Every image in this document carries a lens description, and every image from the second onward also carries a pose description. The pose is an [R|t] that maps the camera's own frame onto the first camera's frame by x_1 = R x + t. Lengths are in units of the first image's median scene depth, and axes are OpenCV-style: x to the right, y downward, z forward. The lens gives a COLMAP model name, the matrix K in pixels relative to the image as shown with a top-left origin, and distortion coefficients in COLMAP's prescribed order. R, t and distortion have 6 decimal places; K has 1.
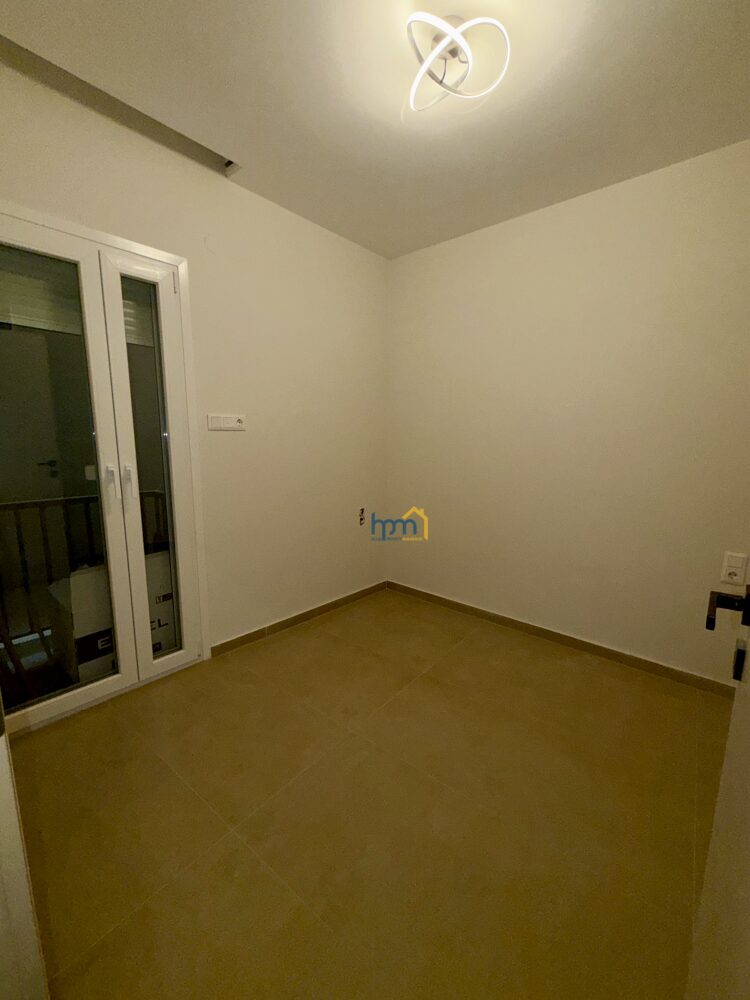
lens RADIAL K [[421.5, 0, 376.0], [0, 421.5, 504.3], [0, 0, 1]] dist [0.000626, 0.000098]
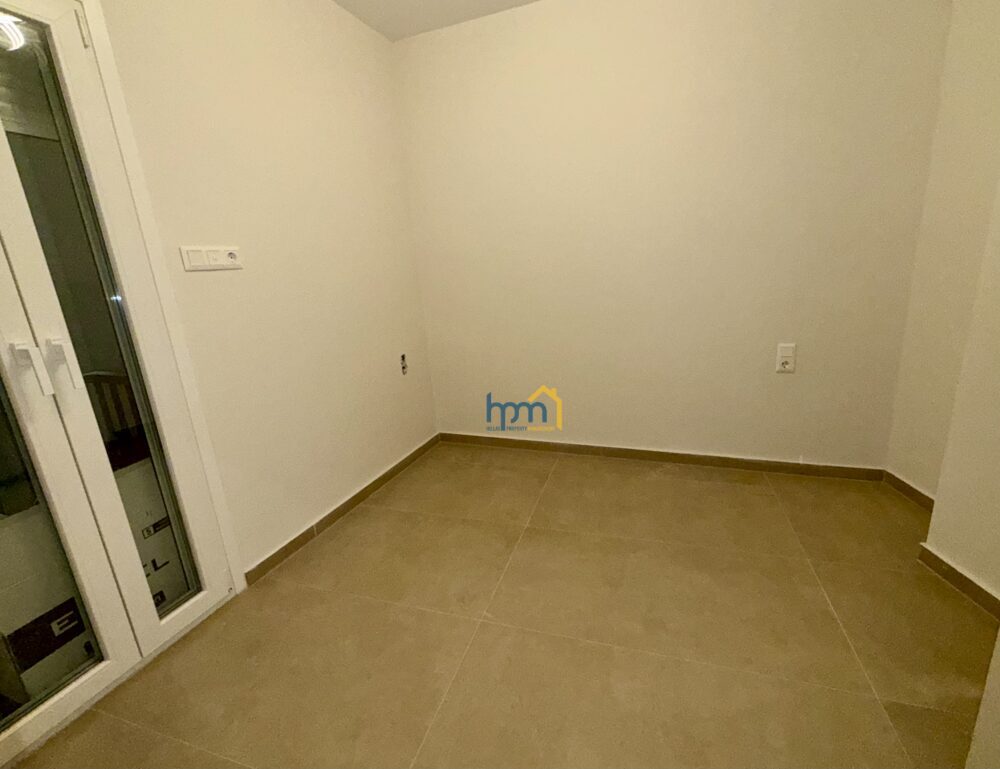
lens RADIAL K [[434.4, 0, 503.7], [0, 434.4, 368.1], [0, 0, 1]] dist [-0.001039, 0.000977]
pose [[0.928771, -0.155237, 0.336580, -0.183241], [0.133798, 0.987258, 0.086136, -0.014552], [-0.345663, -0.034967, 0.937707, 0.167487]]
